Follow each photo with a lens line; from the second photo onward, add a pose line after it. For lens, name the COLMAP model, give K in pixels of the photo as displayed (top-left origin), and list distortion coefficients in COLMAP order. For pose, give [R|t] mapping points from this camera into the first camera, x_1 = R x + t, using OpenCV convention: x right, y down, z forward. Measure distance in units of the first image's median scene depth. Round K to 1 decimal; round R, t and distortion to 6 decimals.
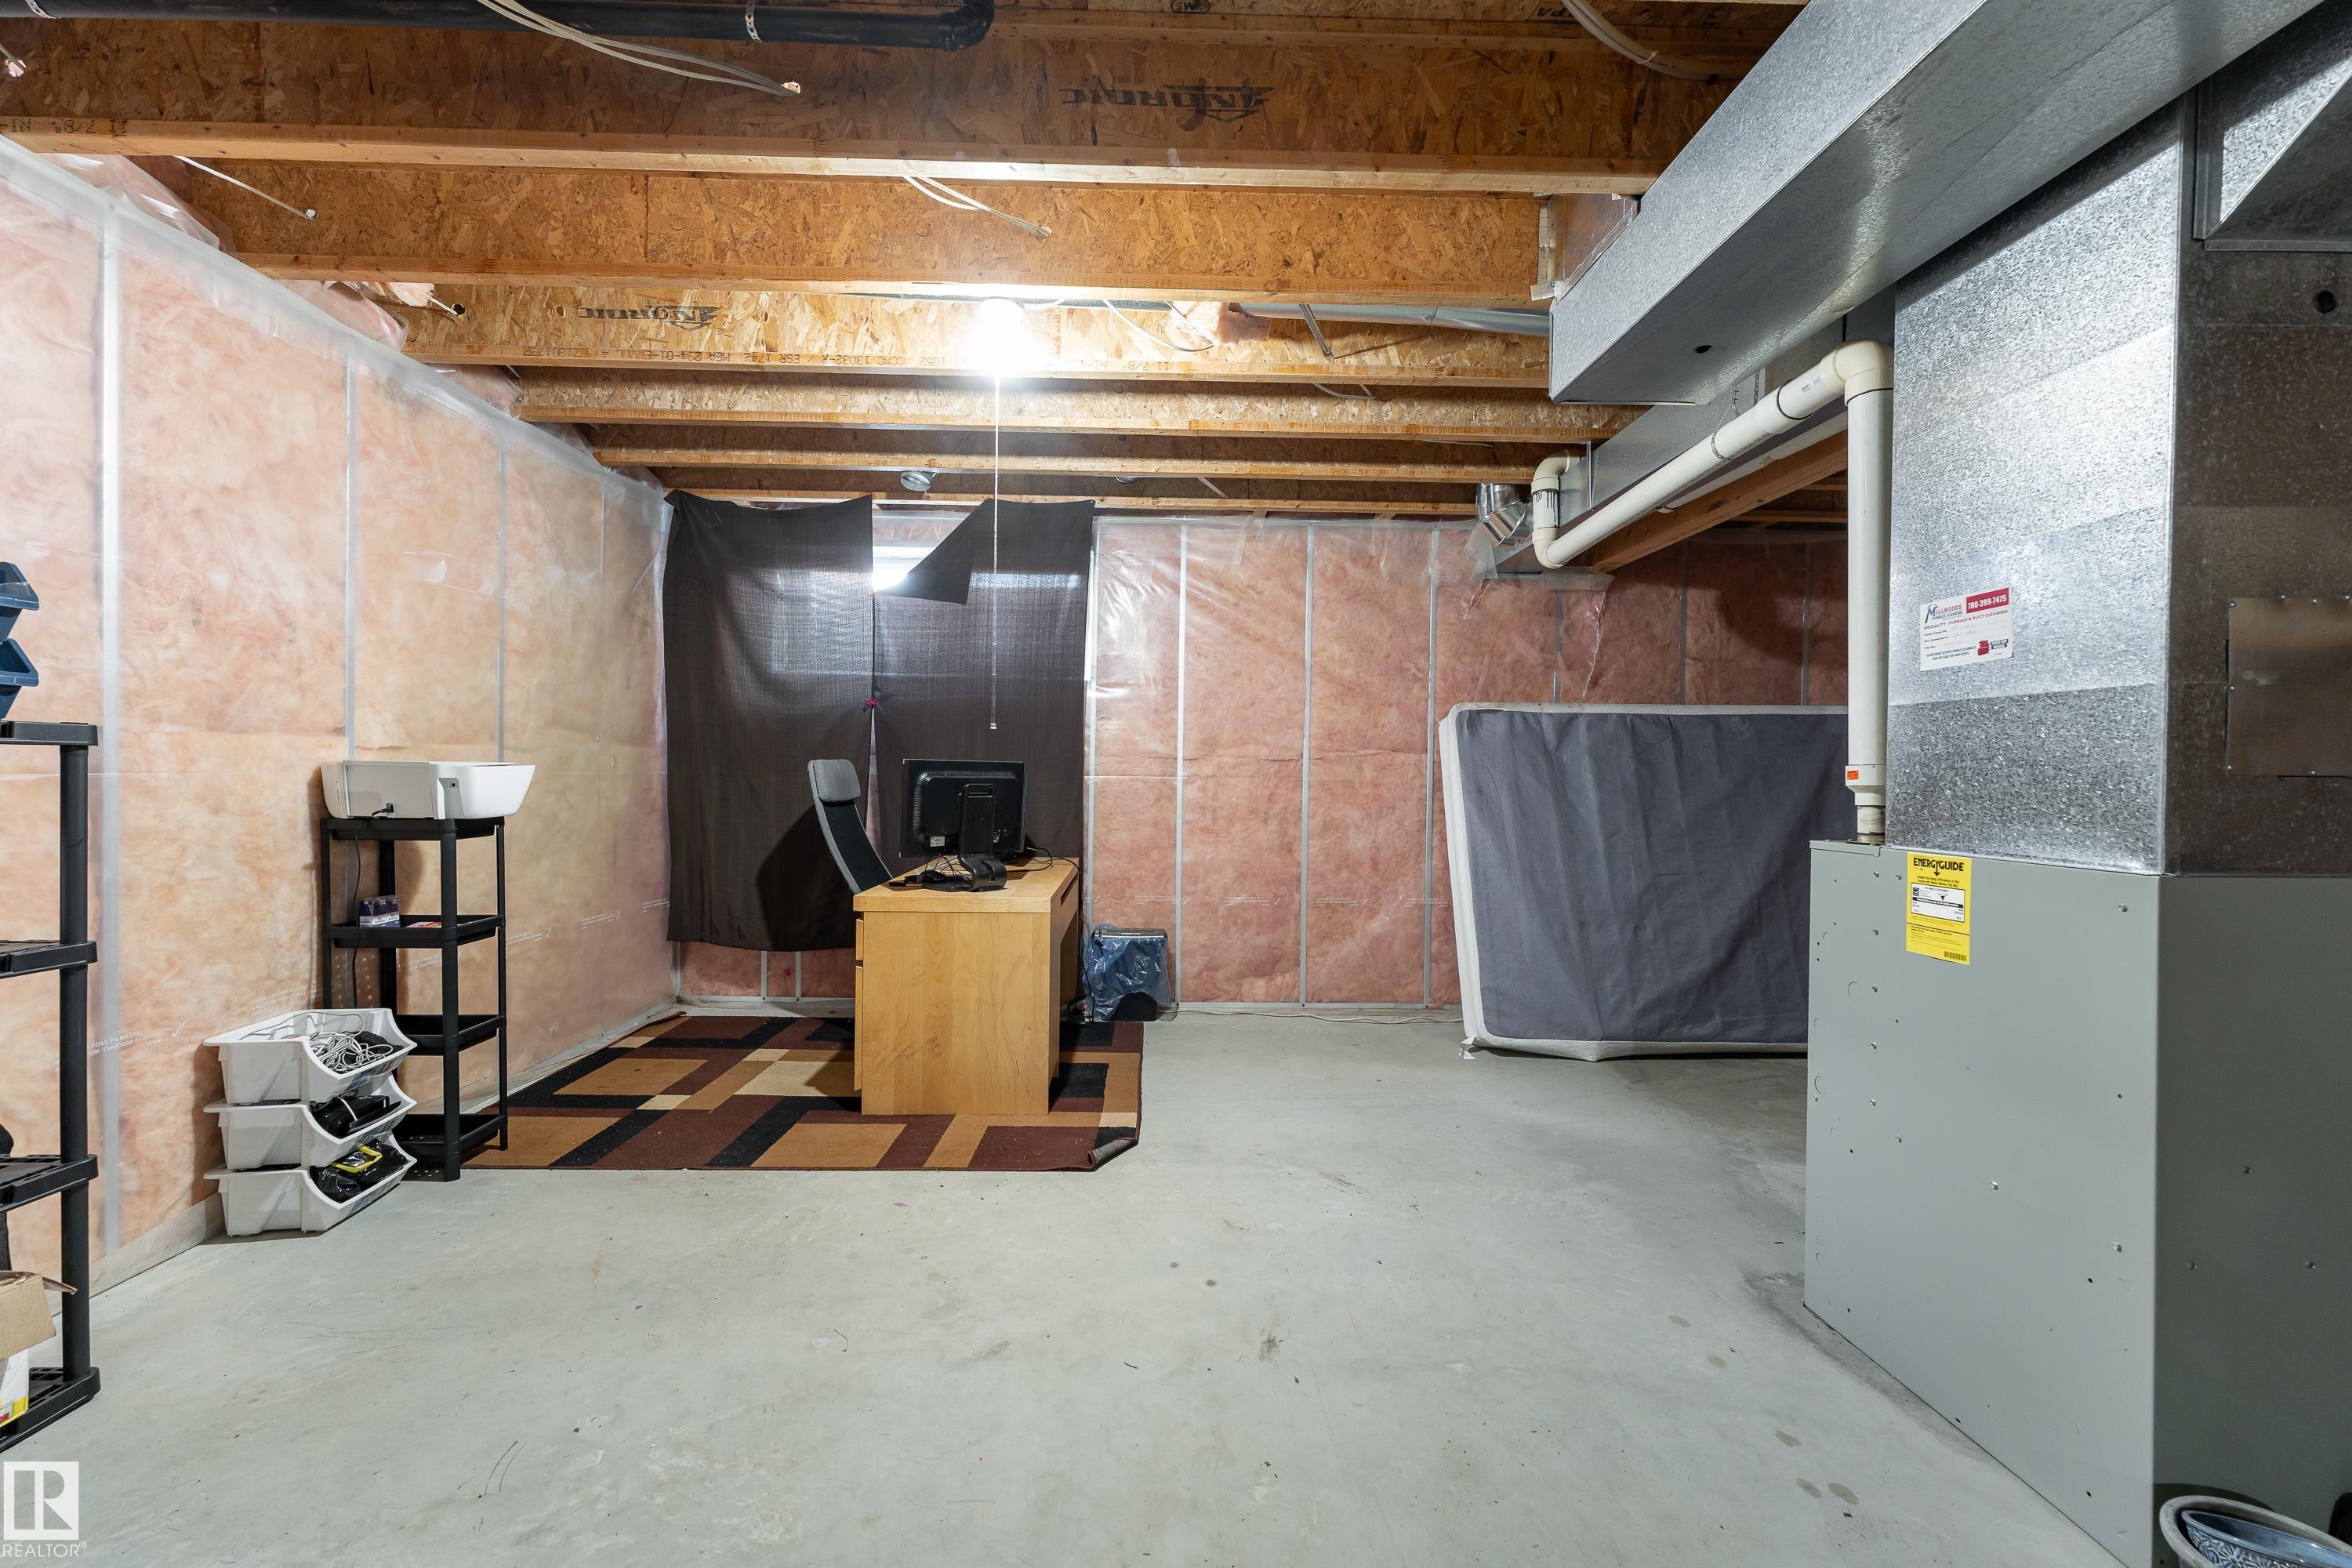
lens RADIAL K [[937.1, 0, 1172.0], [0, 937.1, 779.6], [0, 0, 1]] dist [0.000535, 0.000111]
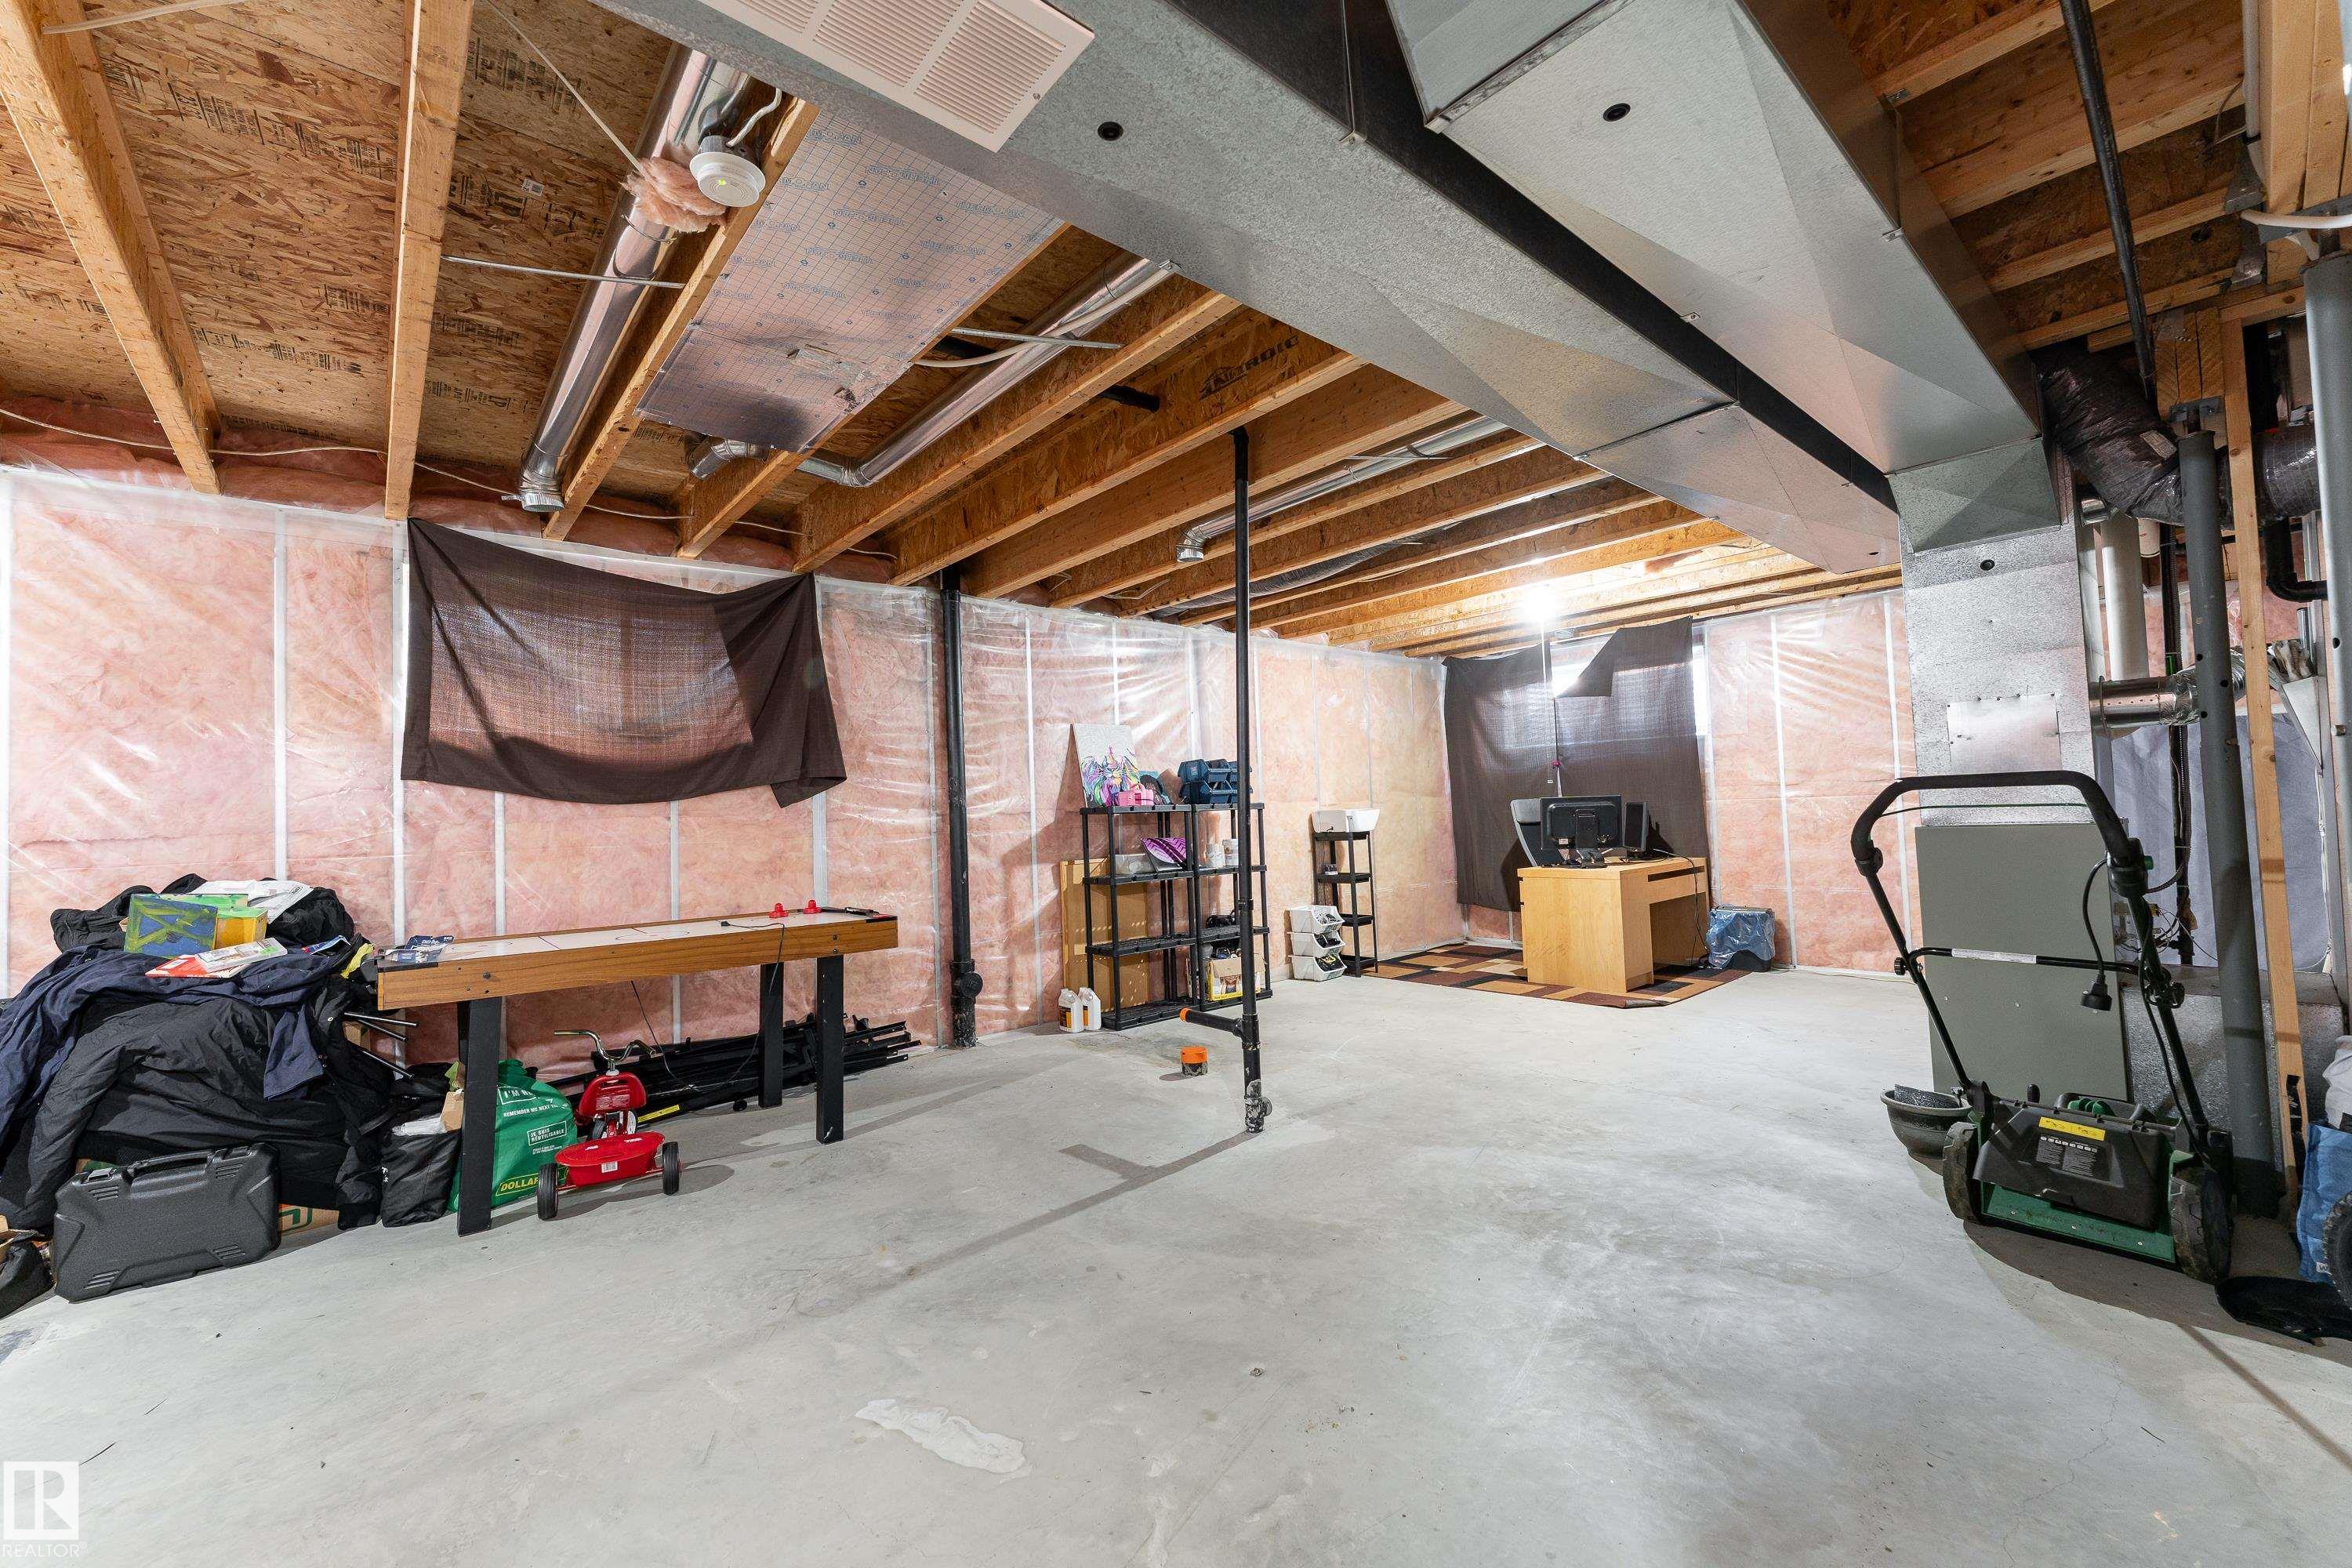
lens RADIAL K [[937.1, 0, 1172.0], [0, 937.1, 779.6], [0, 0, 1]] dist [0.000535, 0.000111]
pose [[0.639511, -0.065738, -0.765966, 0.622911], [0.037509, 0.997819, -0.054319, 0.014339], [0.767866, 0.006007, 0.640582, -0.711555]]
